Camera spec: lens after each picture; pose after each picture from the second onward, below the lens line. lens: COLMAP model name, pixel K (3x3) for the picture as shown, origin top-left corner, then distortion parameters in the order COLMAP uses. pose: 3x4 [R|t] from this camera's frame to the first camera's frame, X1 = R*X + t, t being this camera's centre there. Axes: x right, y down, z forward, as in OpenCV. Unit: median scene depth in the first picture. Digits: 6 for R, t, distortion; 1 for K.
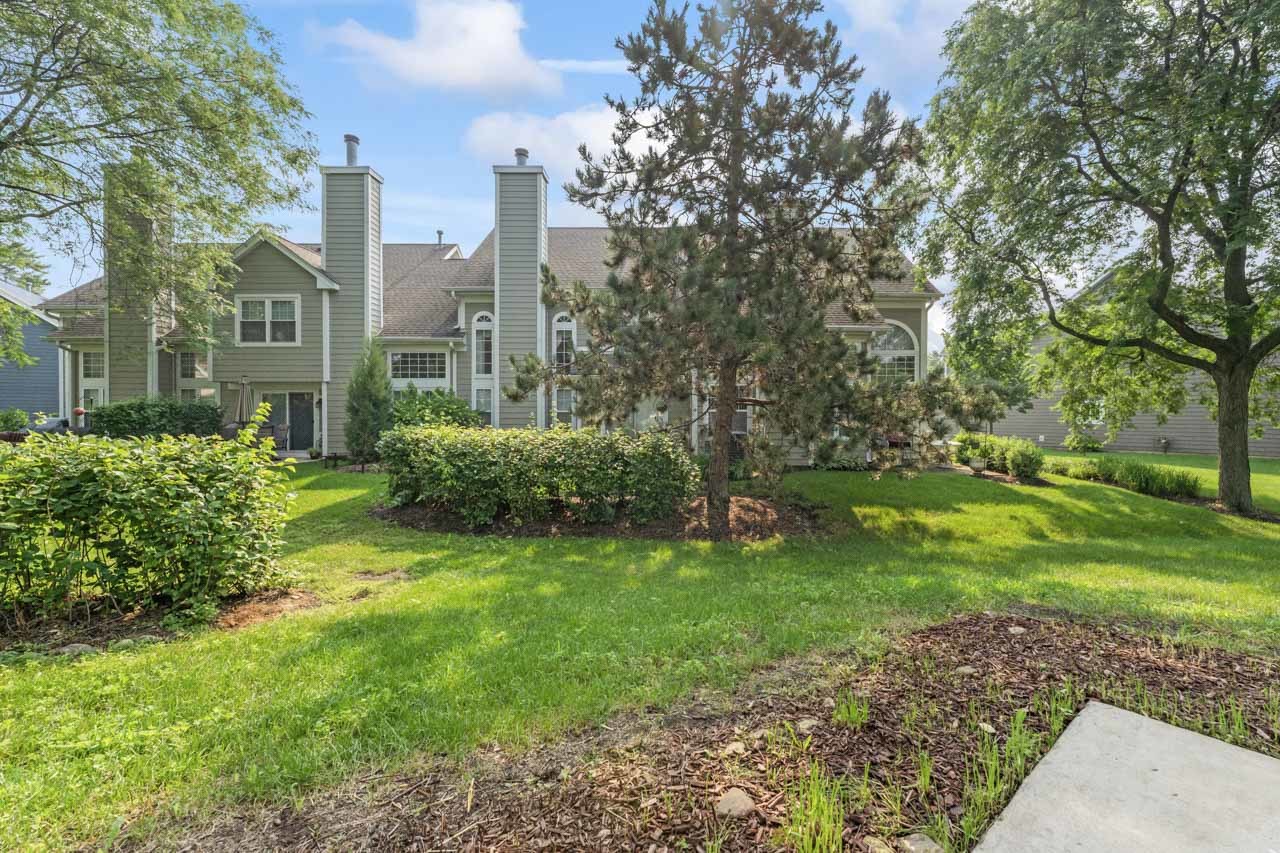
lens RADIAL K [[520.5, 0, 640.2], [0, 520.5, 420.4], [0, 0, 1]] dist [0.000504, -0.000042]
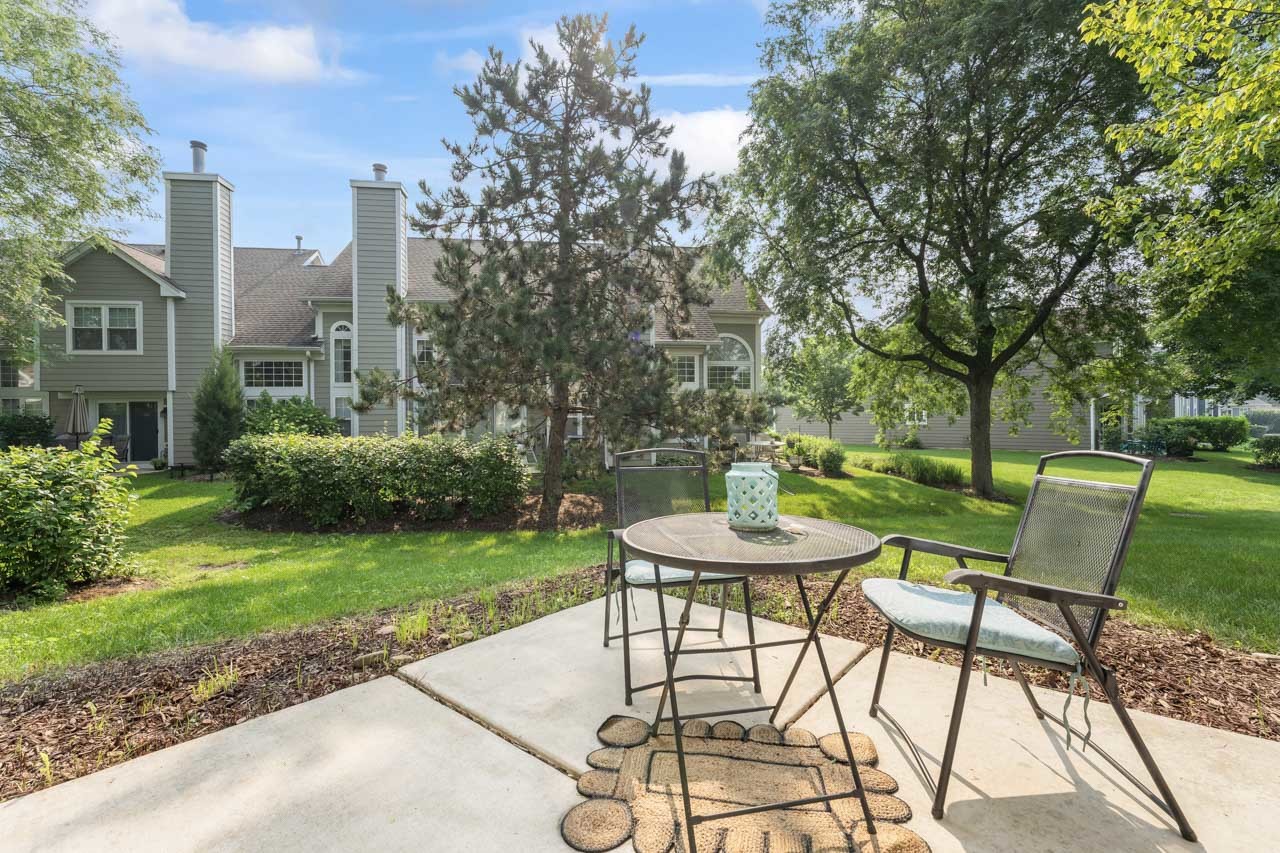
lens RADIAL K [[565.3, 0, 638.2], [0, 565.3, 420.2], [0, 0, 1]] dist [0.000548, 0.000433]
pose [[0.990213, -0.009732, 0.139225, 0.140402], [0.010359, 0.999939, -0.003780, -0.006129], [-0.139179, 0.005186, 0.990254, -0.210626]]
